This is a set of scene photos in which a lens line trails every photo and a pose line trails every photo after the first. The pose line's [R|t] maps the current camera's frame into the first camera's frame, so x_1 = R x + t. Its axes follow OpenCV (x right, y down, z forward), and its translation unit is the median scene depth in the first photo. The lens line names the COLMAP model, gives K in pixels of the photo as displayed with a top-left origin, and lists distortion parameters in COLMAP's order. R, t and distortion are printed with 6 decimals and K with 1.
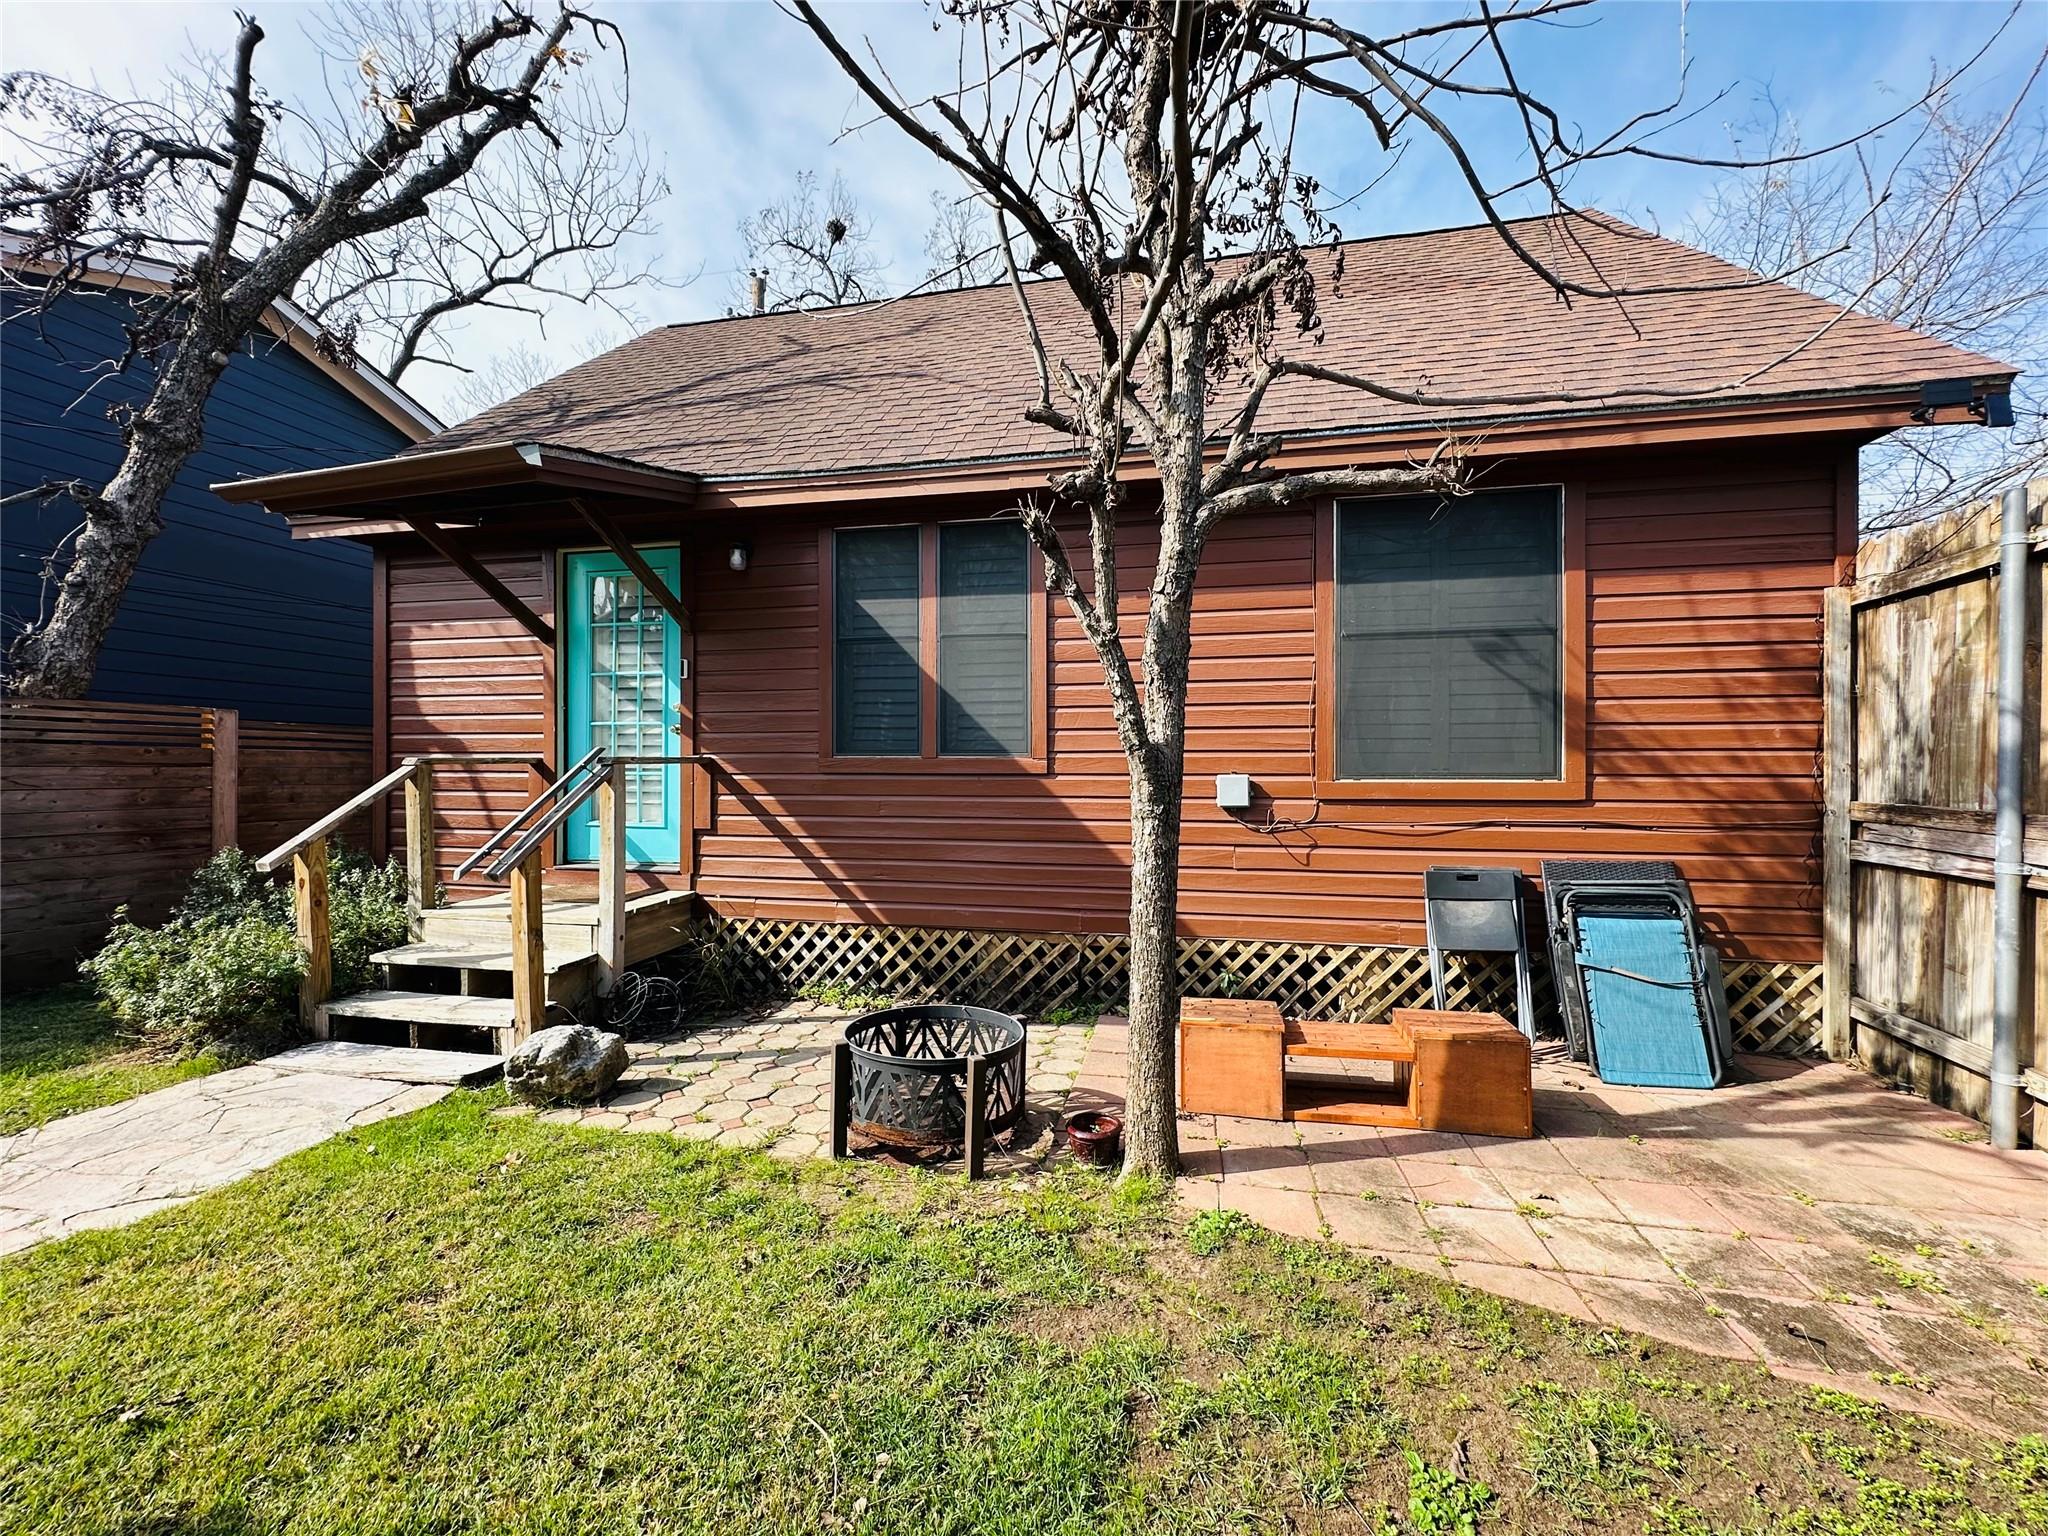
lens RADIAL K [[816.8, 0, 1023.1], [0, 816.8, 770.3], [0, 0, 1]] dist [-0.001018, -0.000296]
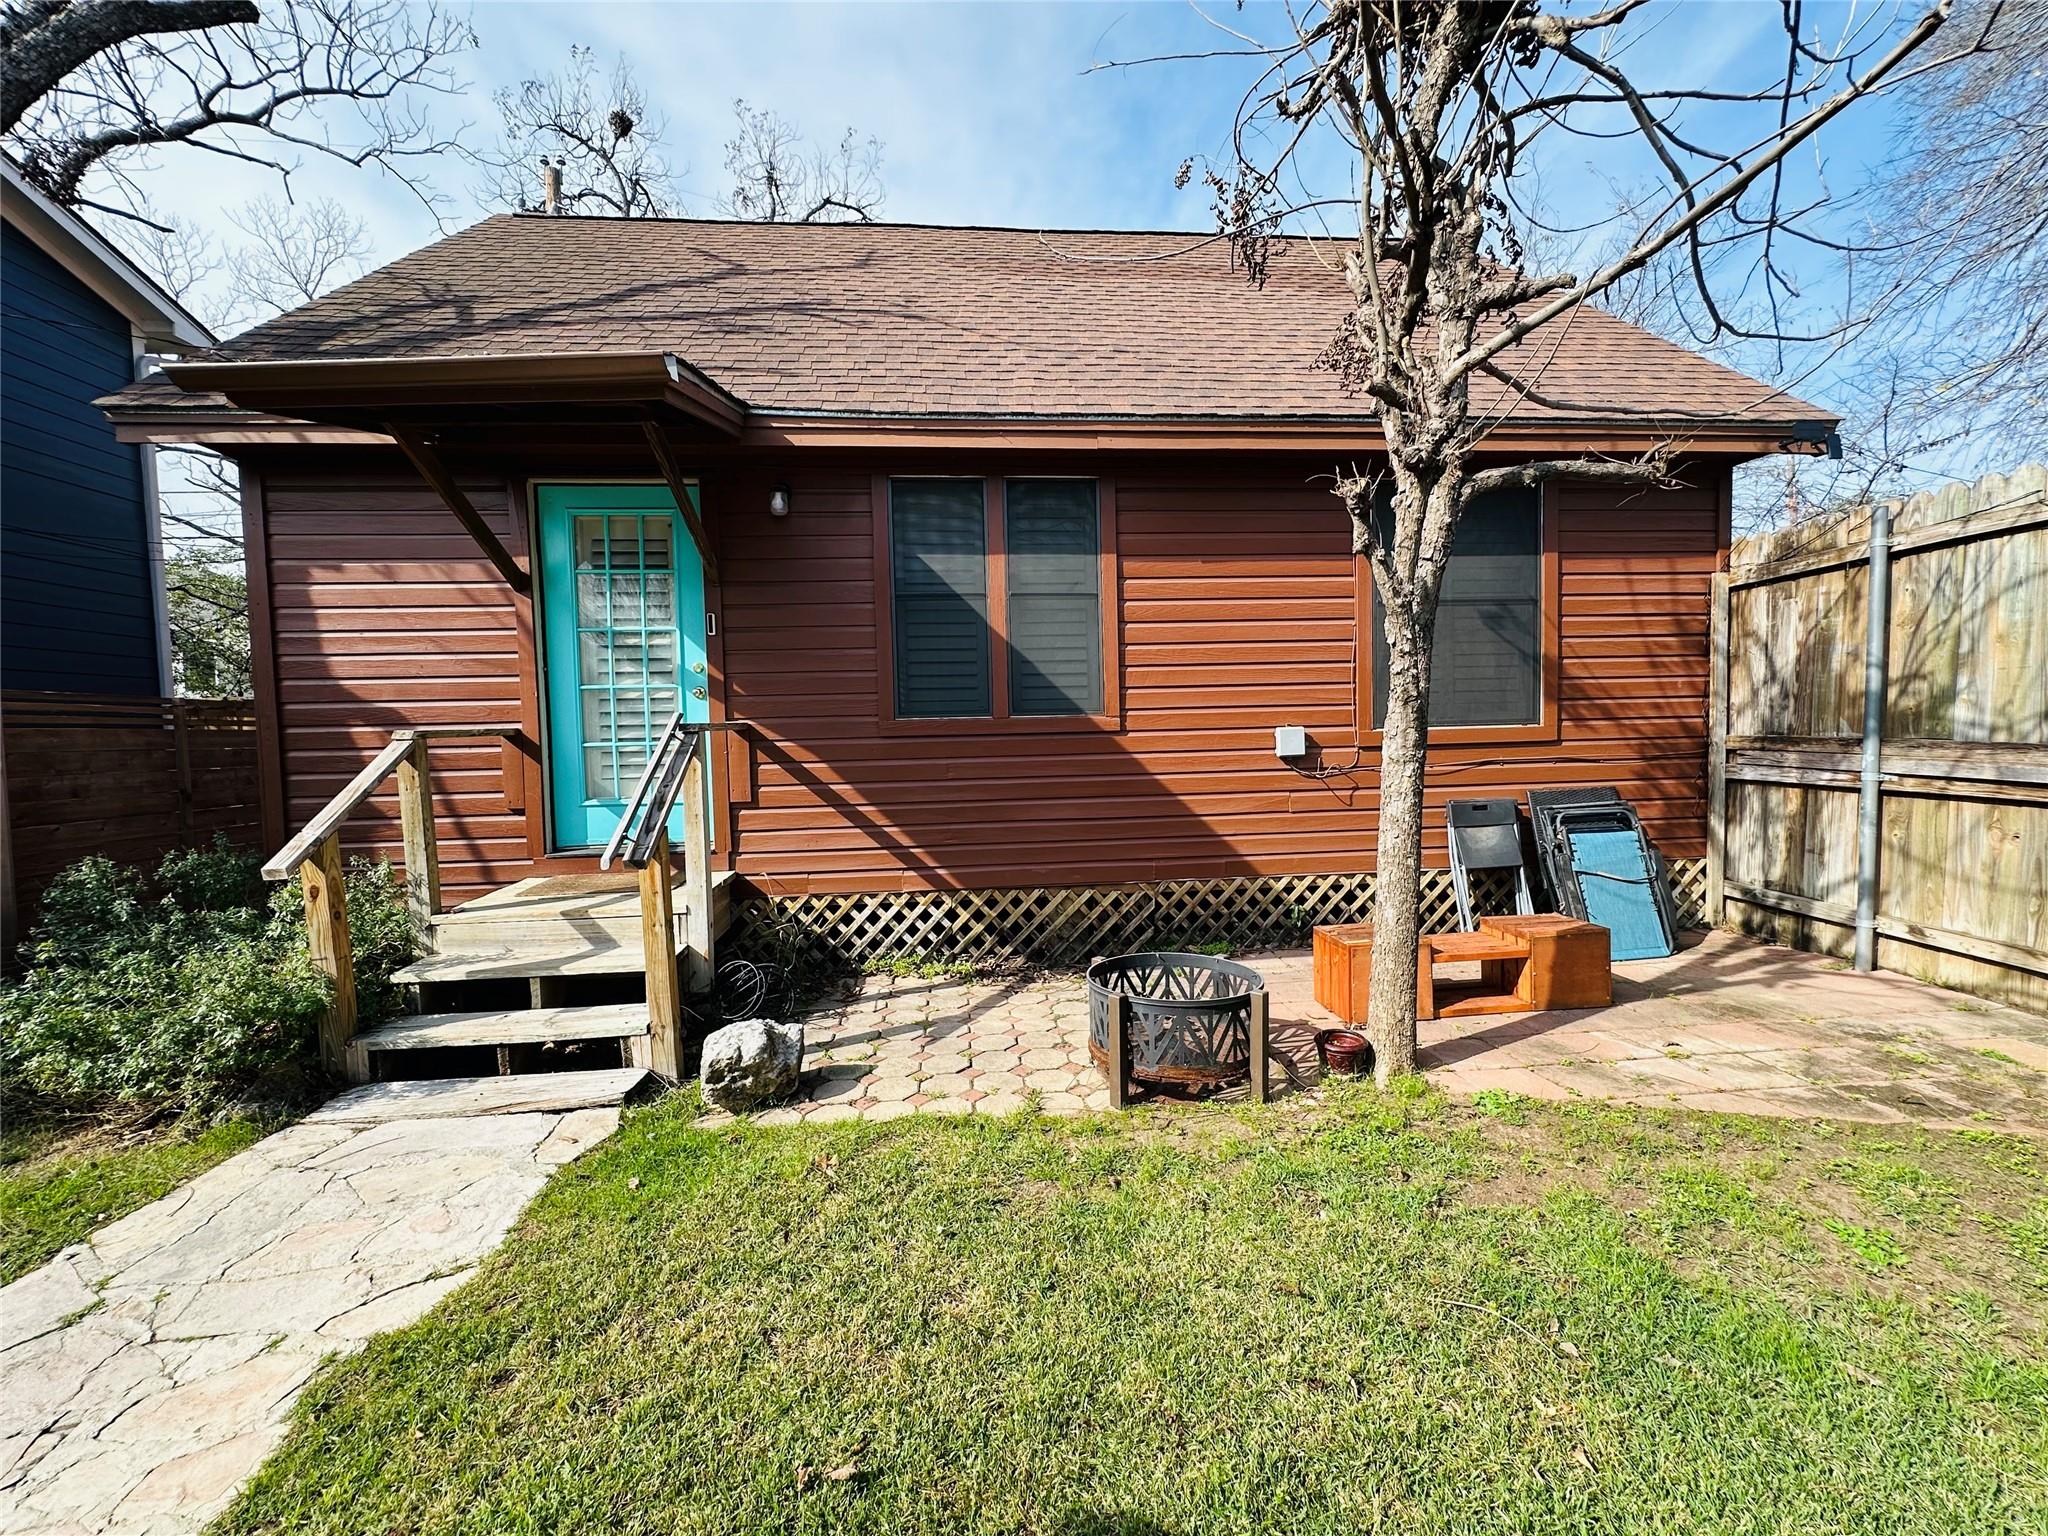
lens RADIAL K [[816.8, 0, 1023.1], [0, 816.8, 770.3], [0, 0, 1]] dist [-0.001018, -0.000296]
pose [[0.956112, -0.039107, 0.290381, -0.444003], [0.026379, 0.998517, 0.047618, 0.001661], [-0.291813, -0.037868, 0.955725, 0.052997]]
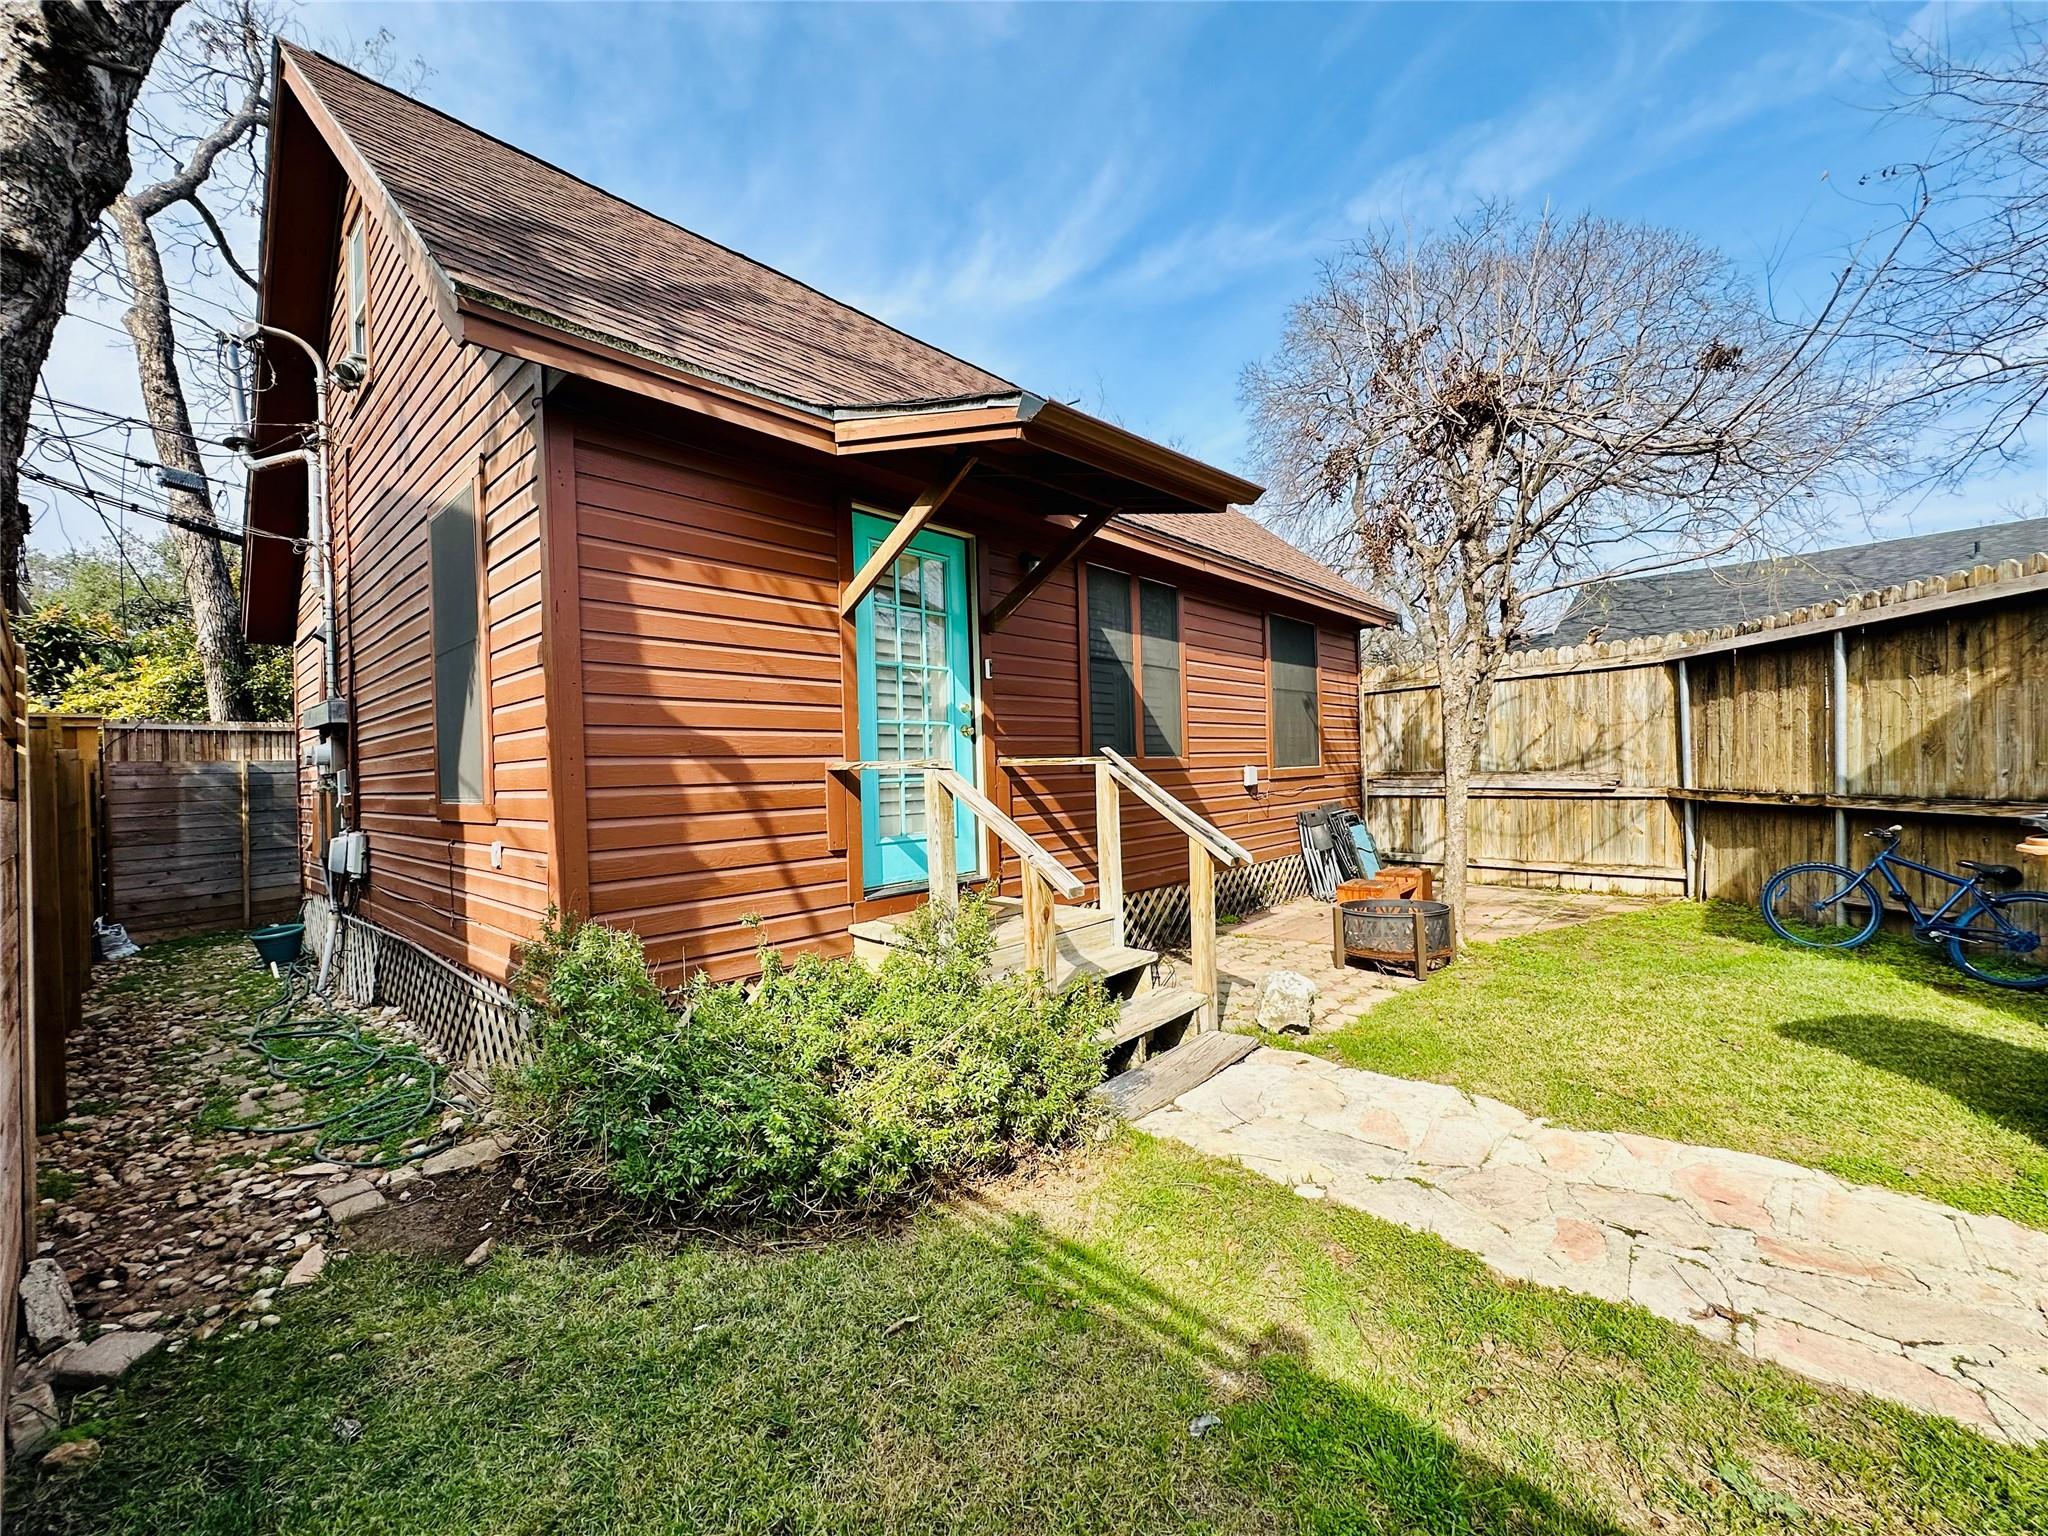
lens RADIAL K [[816.8, 0, 1023.1], [0, 816.8, 770.3], [0, 0, 1]] dist [-0.001018, -0.000296]
pose [[0.507777, -0.017027, 0.861320, -1.539774], [0.037021, 0.999312, -0.002070, -0.000498], [-0.860692, 0.032938, 0.508059, 0.595160]]
